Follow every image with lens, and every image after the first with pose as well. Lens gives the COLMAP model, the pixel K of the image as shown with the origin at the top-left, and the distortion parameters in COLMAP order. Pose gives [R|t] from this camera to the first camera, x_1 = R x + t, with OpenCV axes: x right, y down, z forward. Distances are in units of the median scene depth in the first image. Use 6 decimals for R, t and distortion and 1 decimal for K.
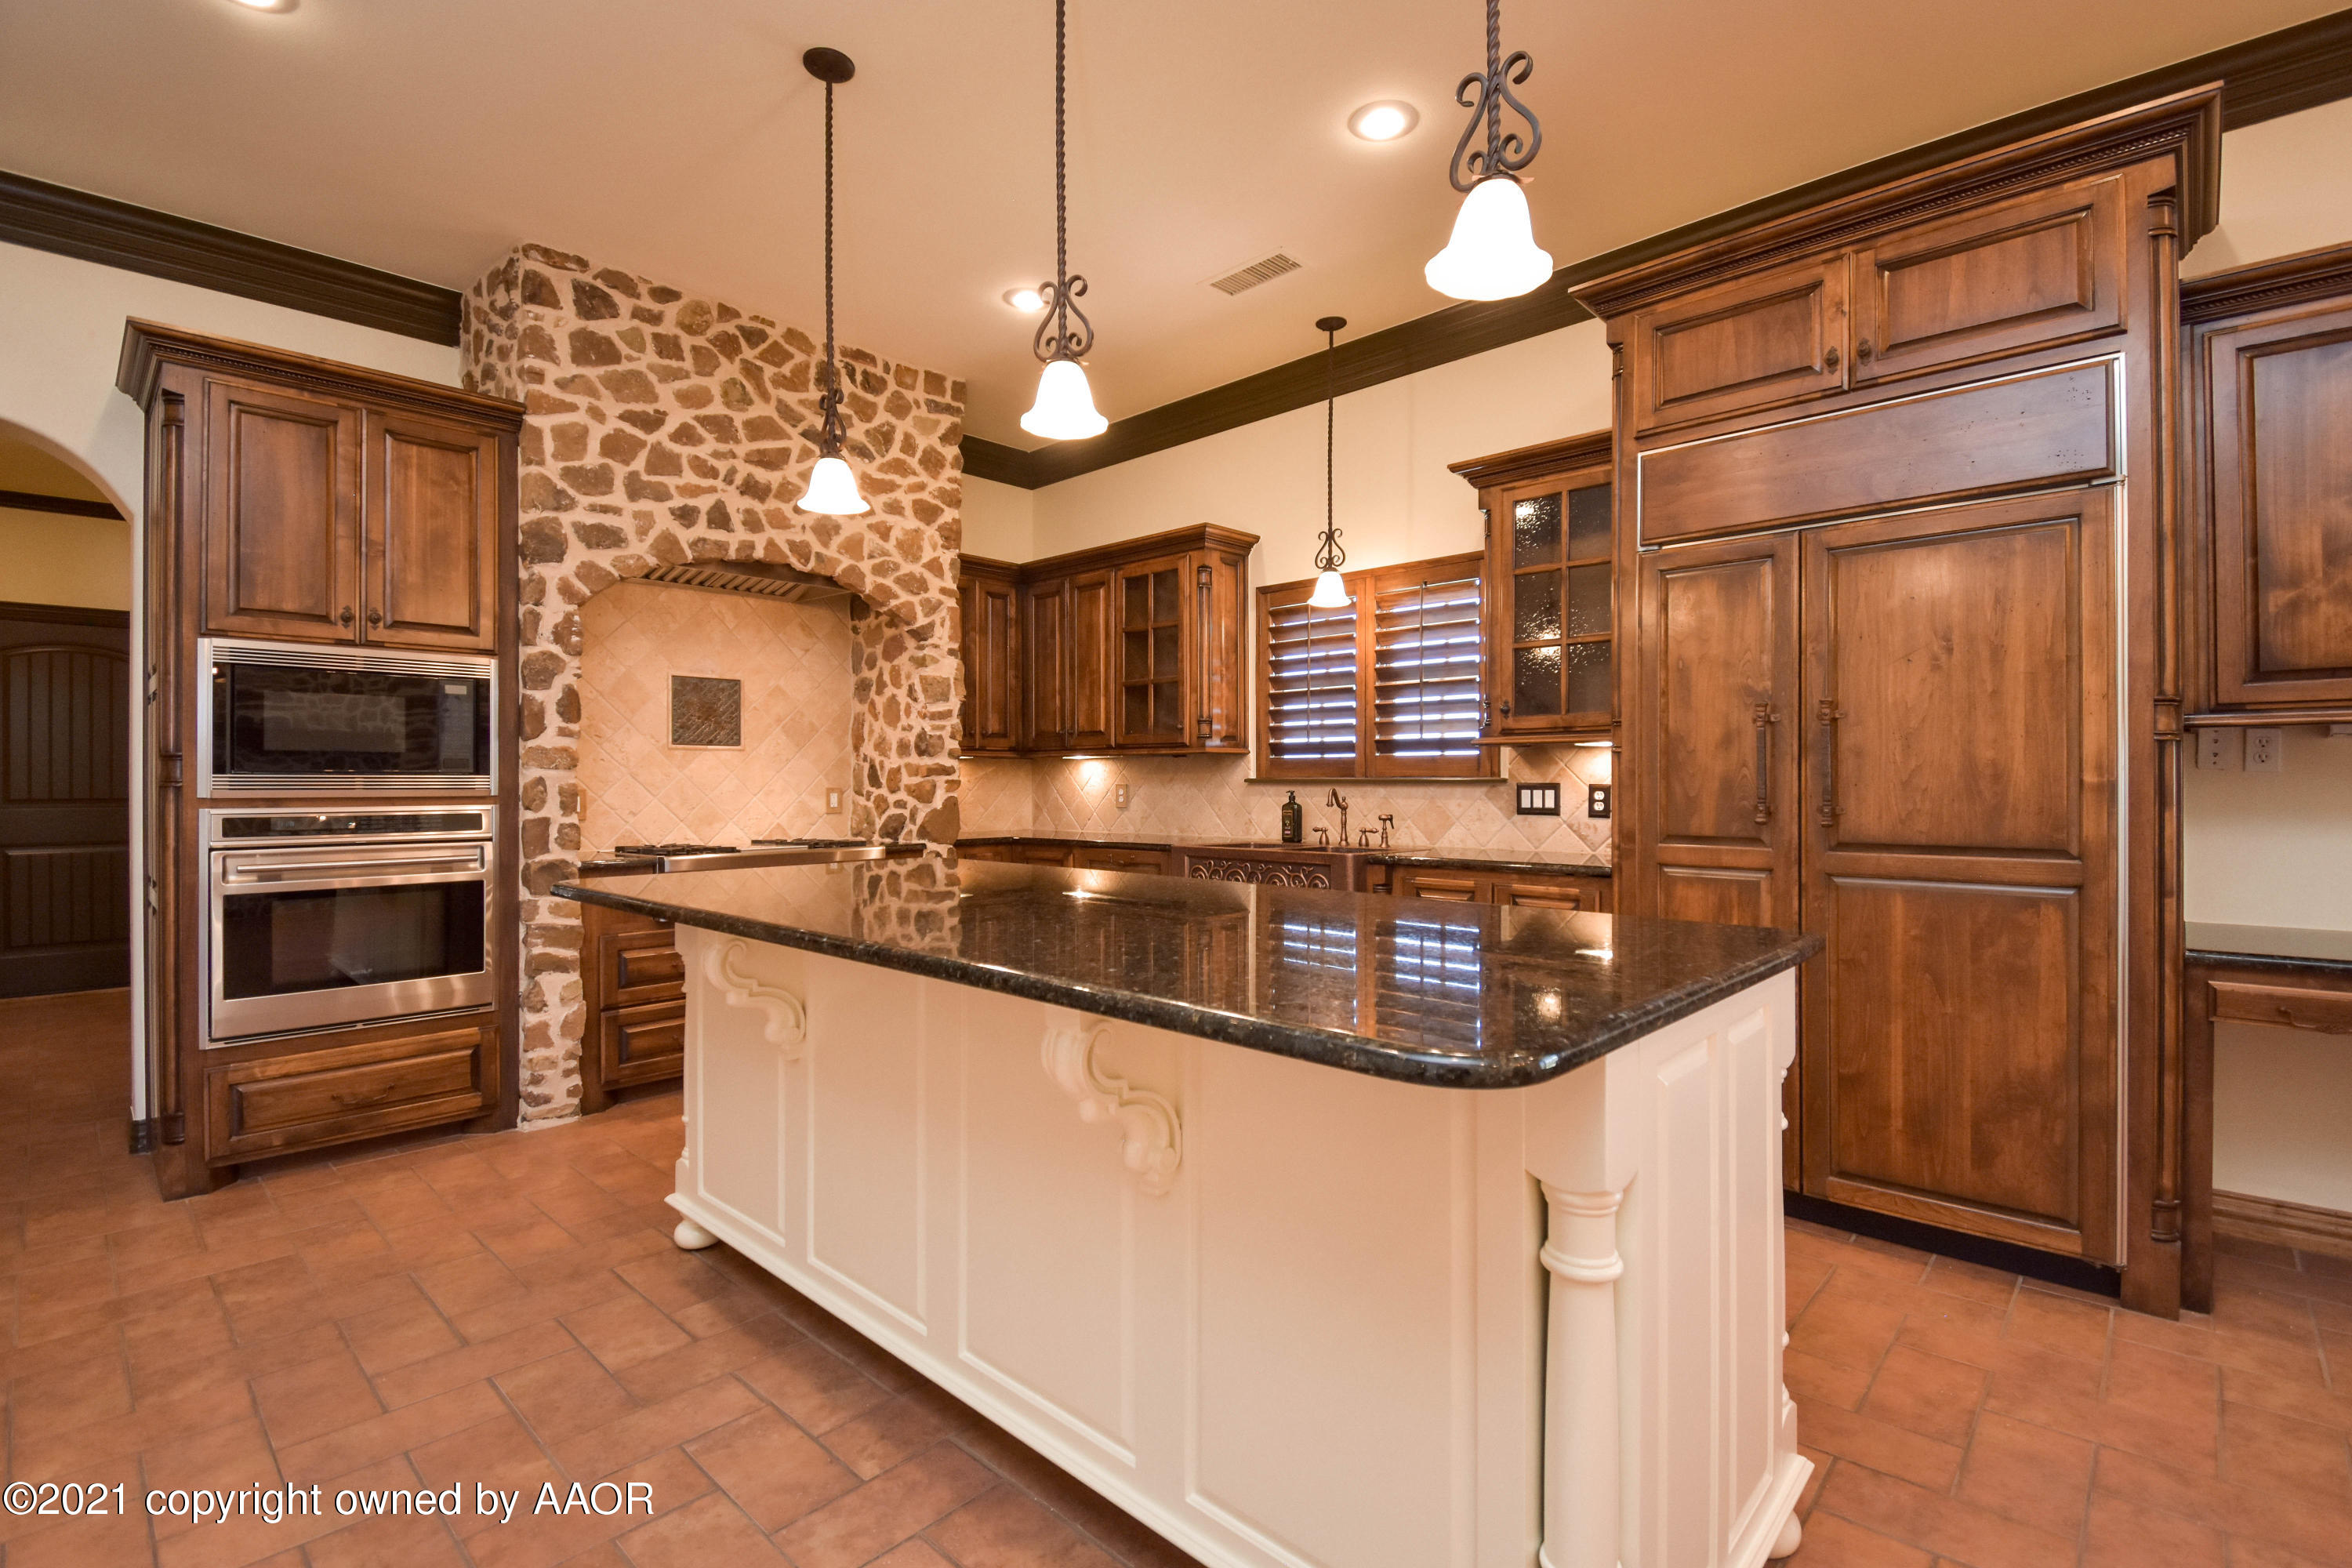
lens RADIAL K [[1053.7, 0, 1185.0], [0, 1053.7, 784.0], [0, 0, 1]] dist [0.017998, -0.002386]
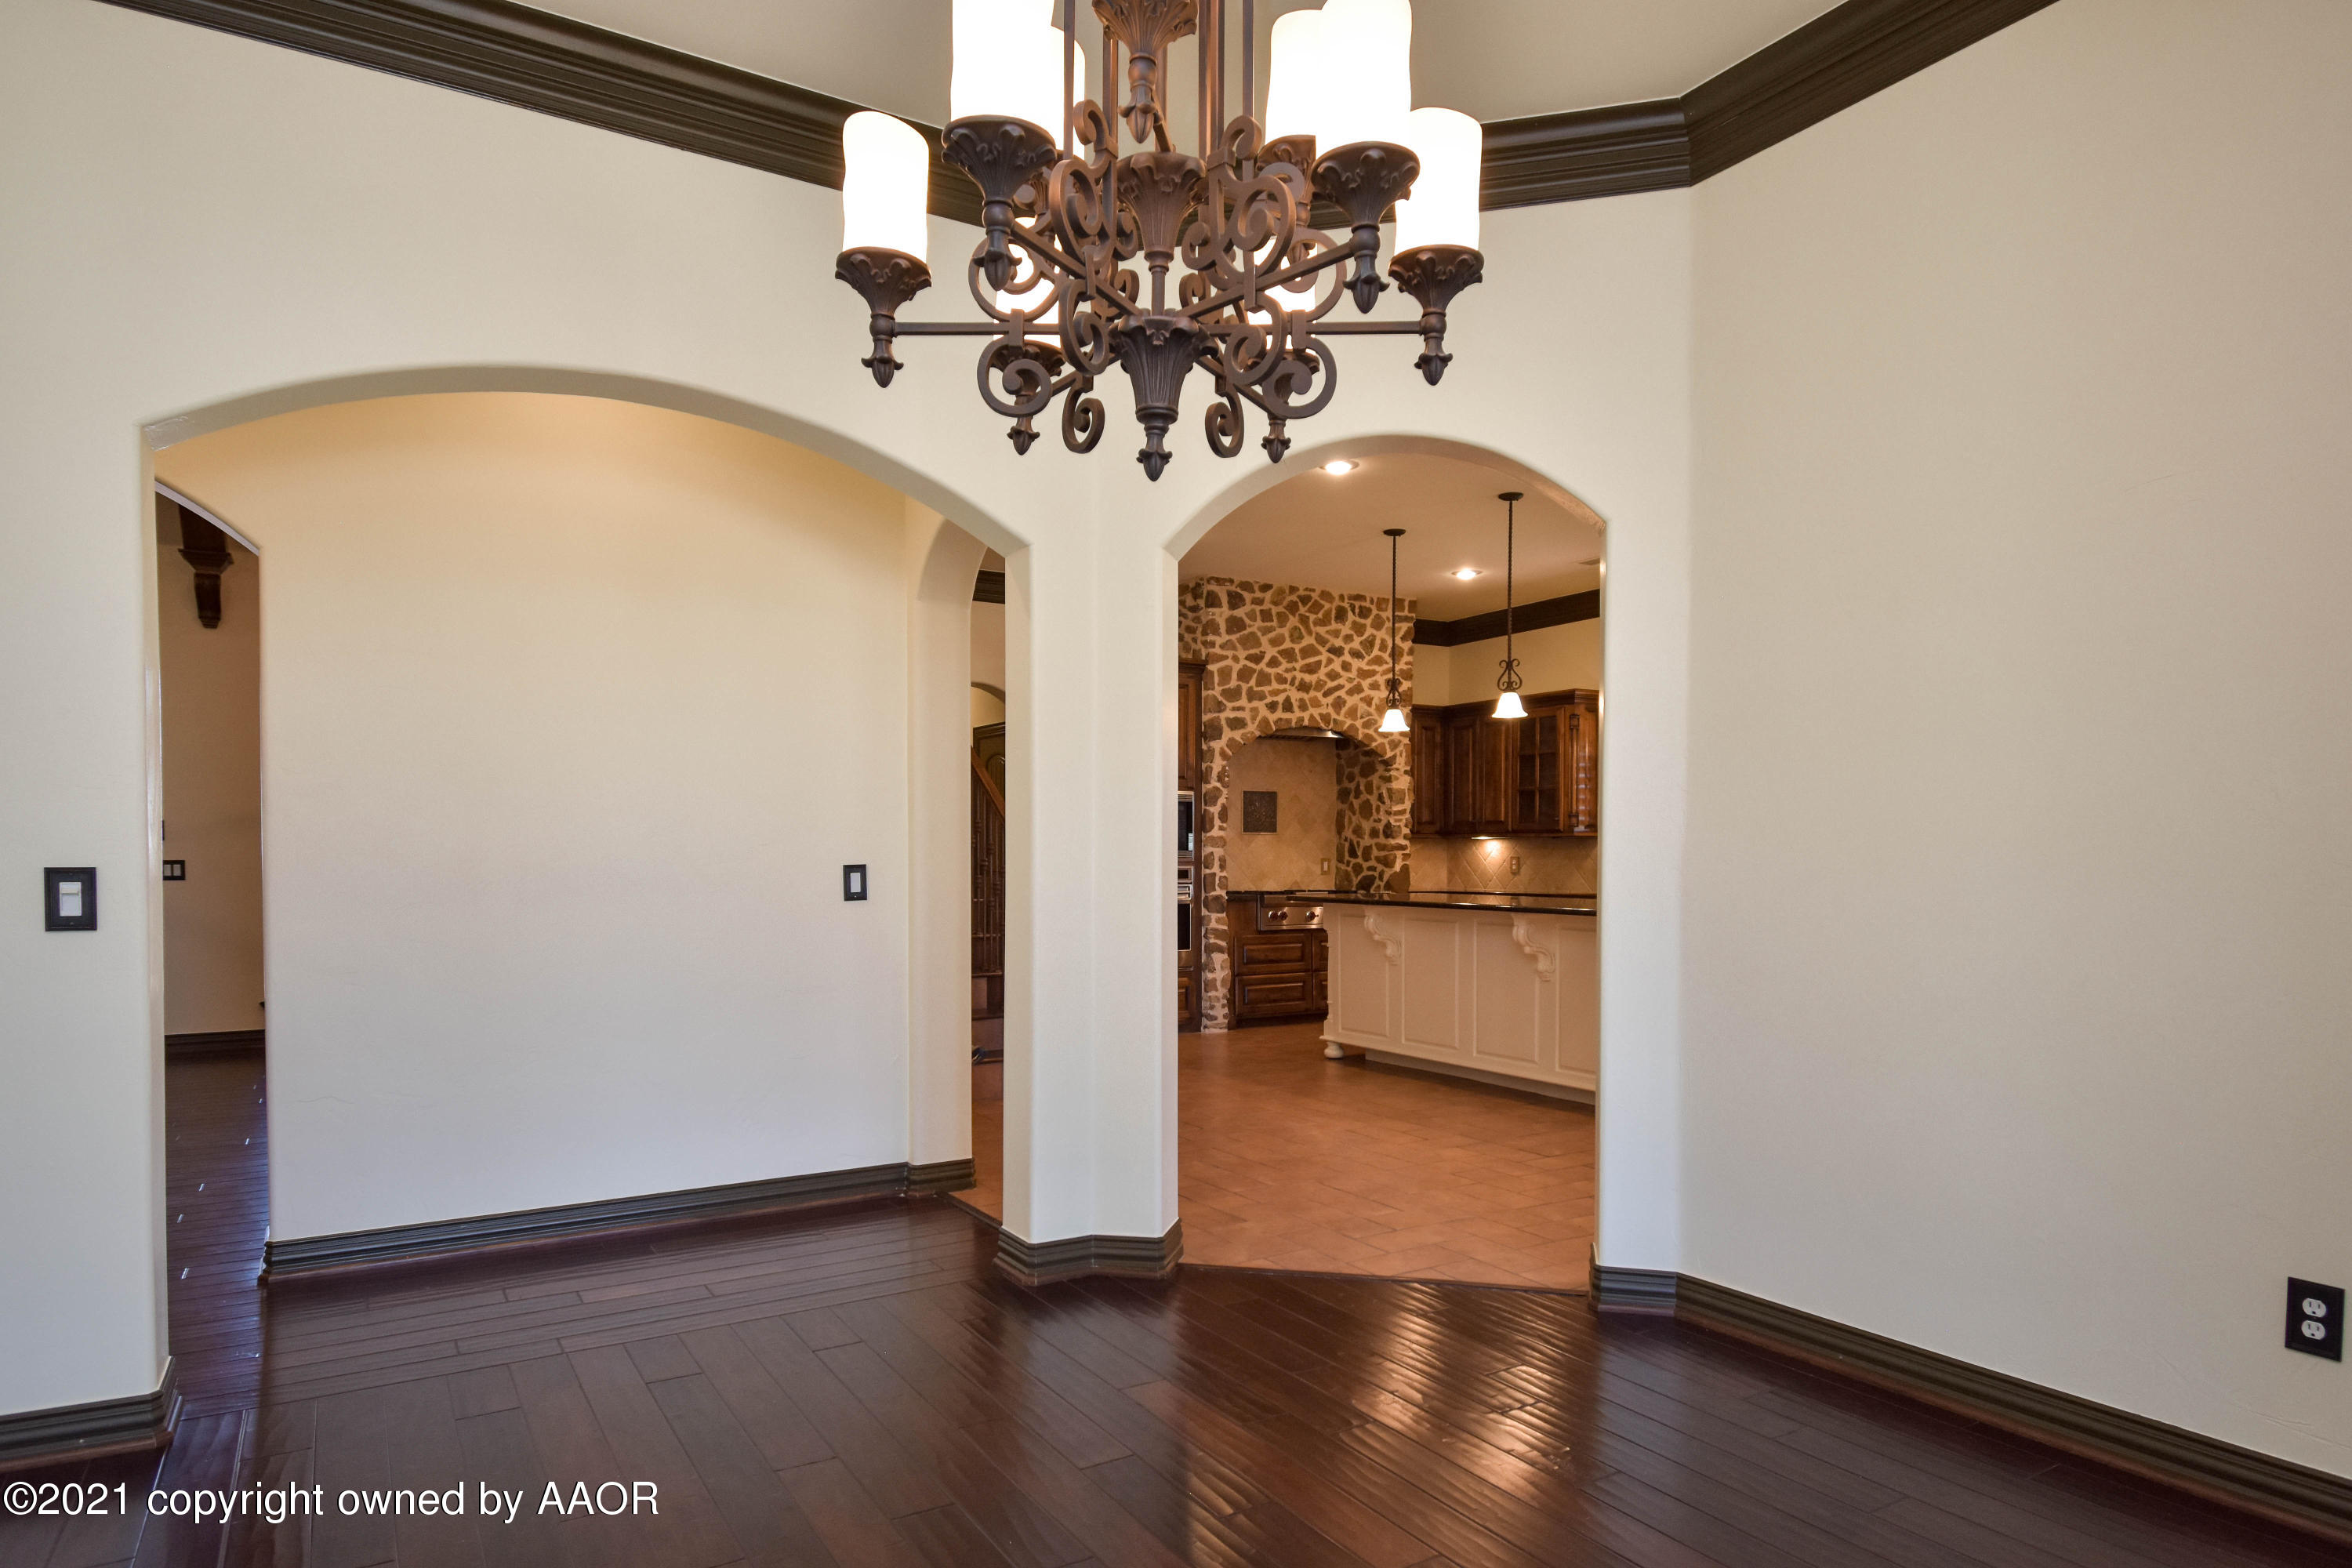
lens RADIAL K [[1332.3, 0, 1181.6], [0, 1332.3, 886.6], [0, 0, 1]] dist [0.022740, -0.002368]
pose [[0.961413, 0.007640, -0.275003, 0.006056], [-0.001956, 0.999779, 0.020938, 0.005250], [0.275102, -0.019592, 0.961215, -1.104219]]
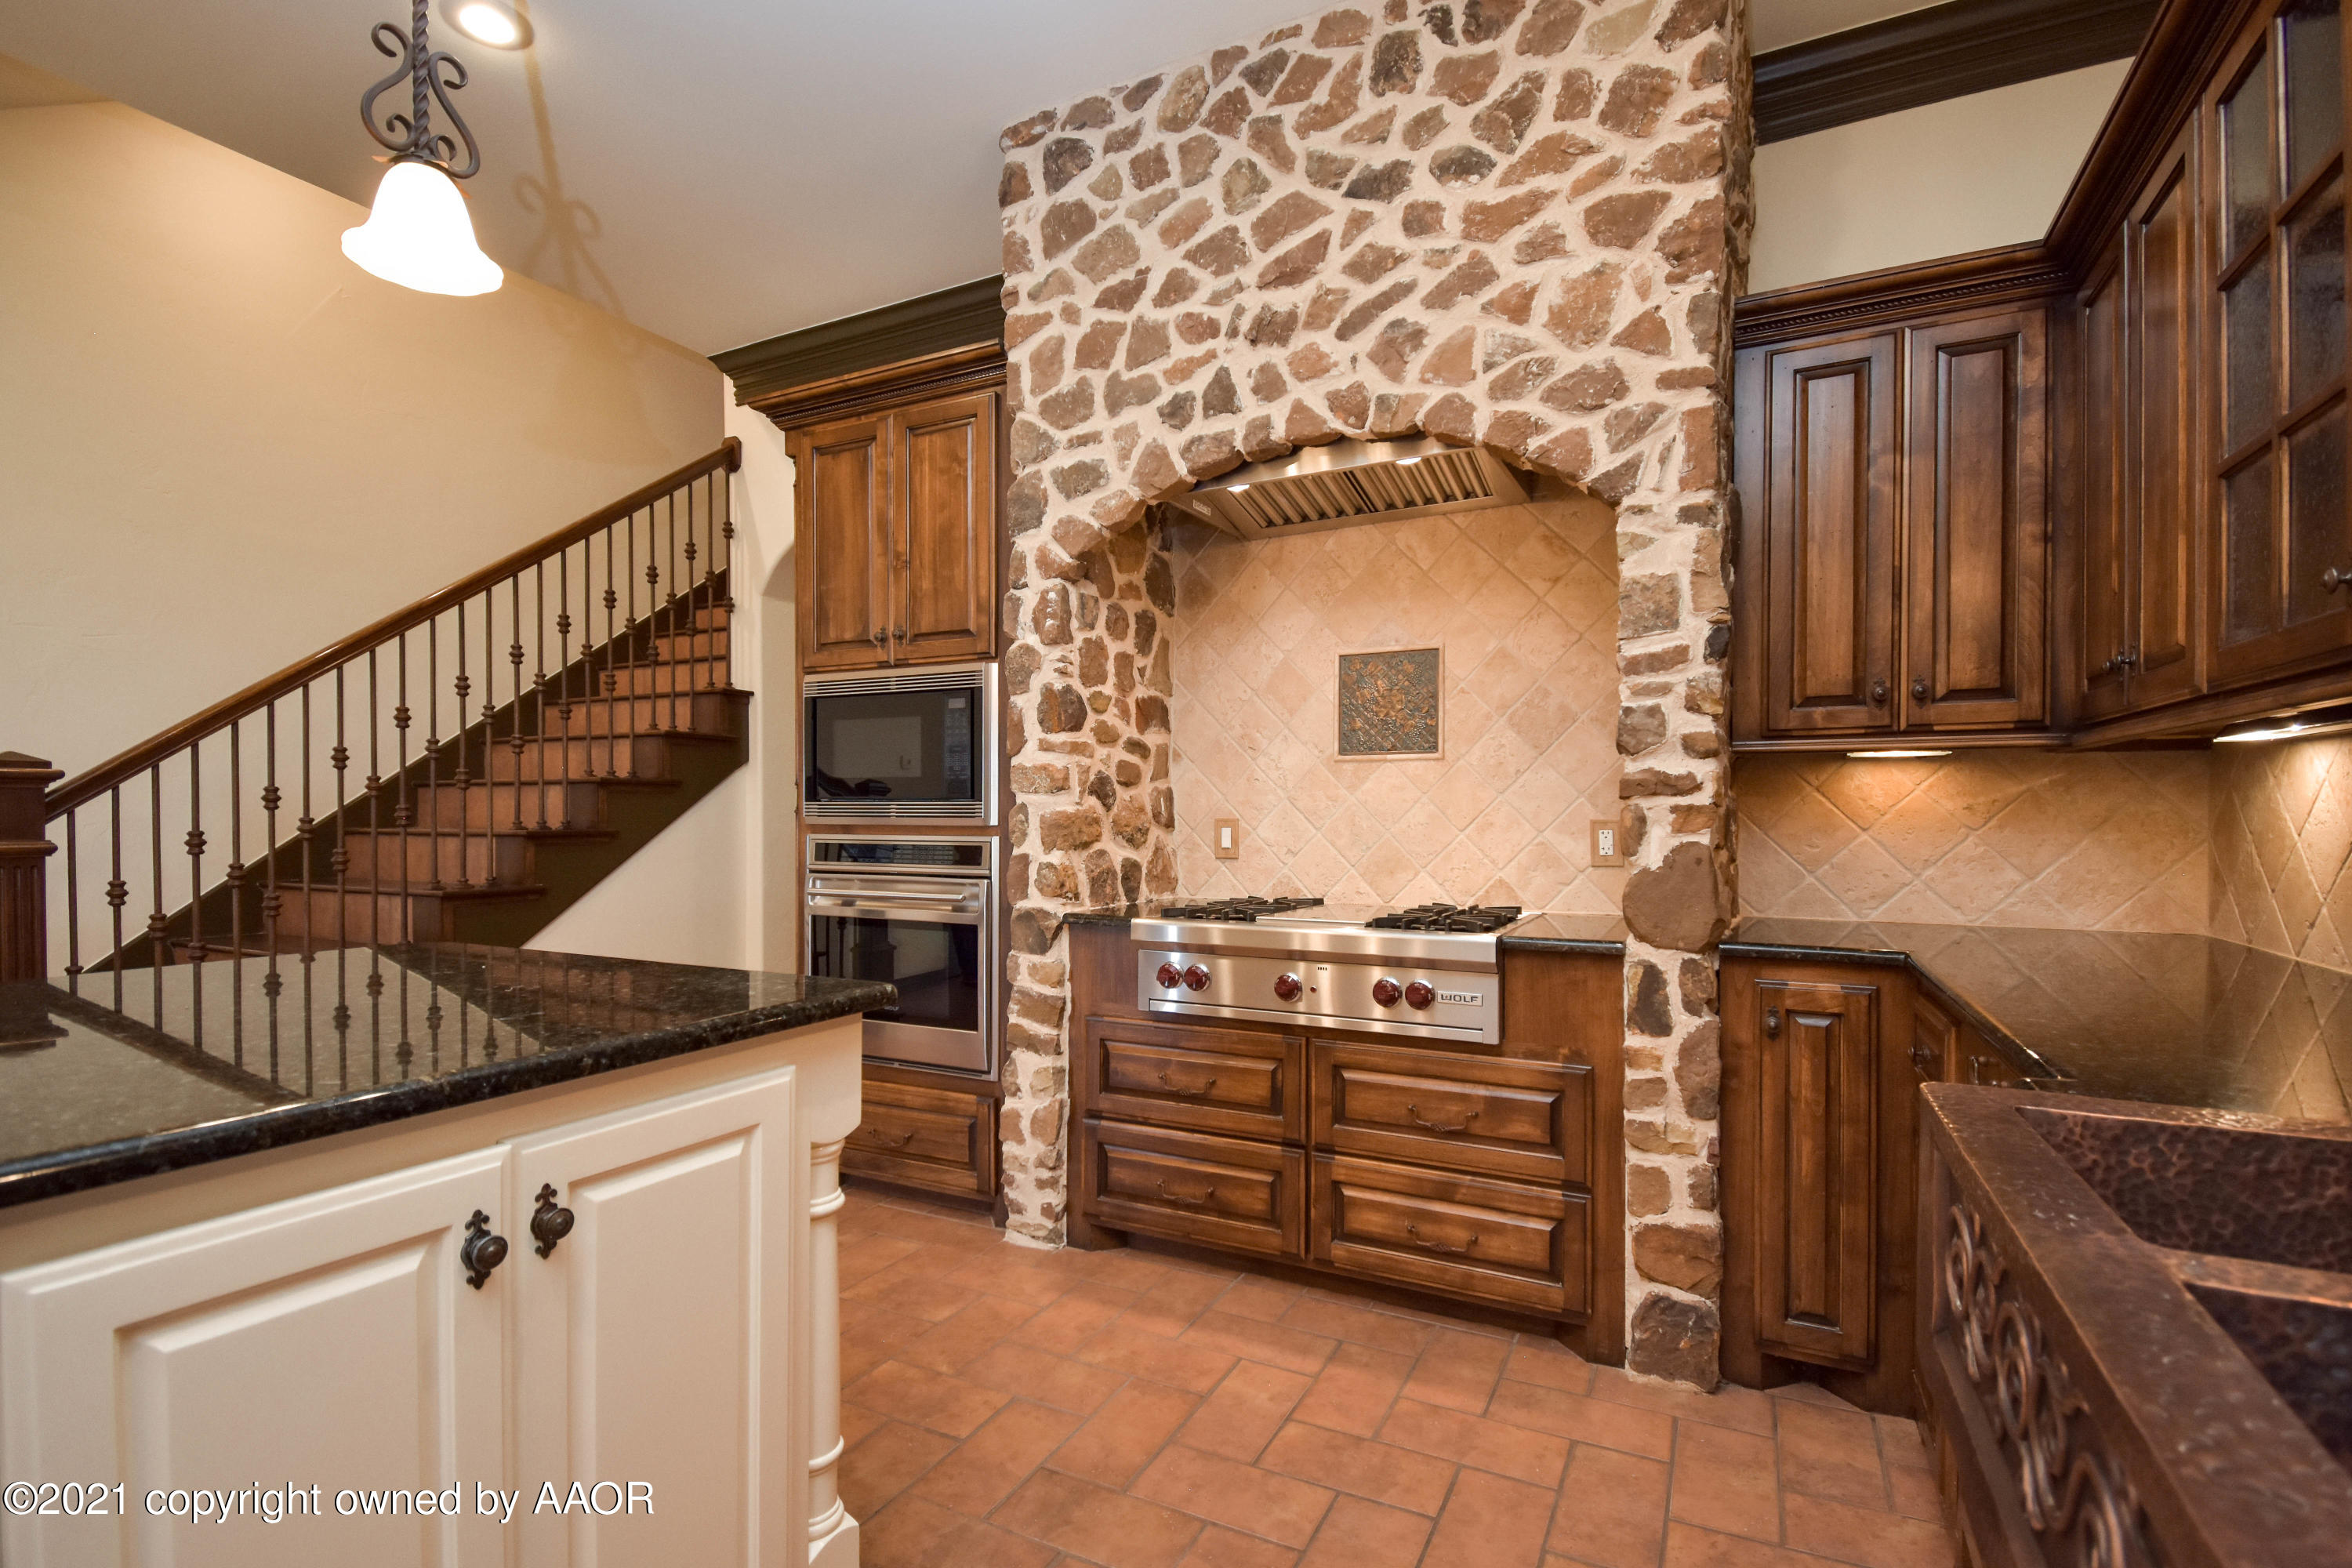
lens RADIAL K [[1053.7, 0, 1217.2], [0, 1053.7, 822.0], [0, 0, 1]] dist [0.017998, -0.002386]
pose [[0.287493, 0.013296, -0.957690, 0.159178], [-0.001393, 0.999908, 0.013464, -0.002906], [0.957782, -0.002537, 0.287485, 0.745588]]
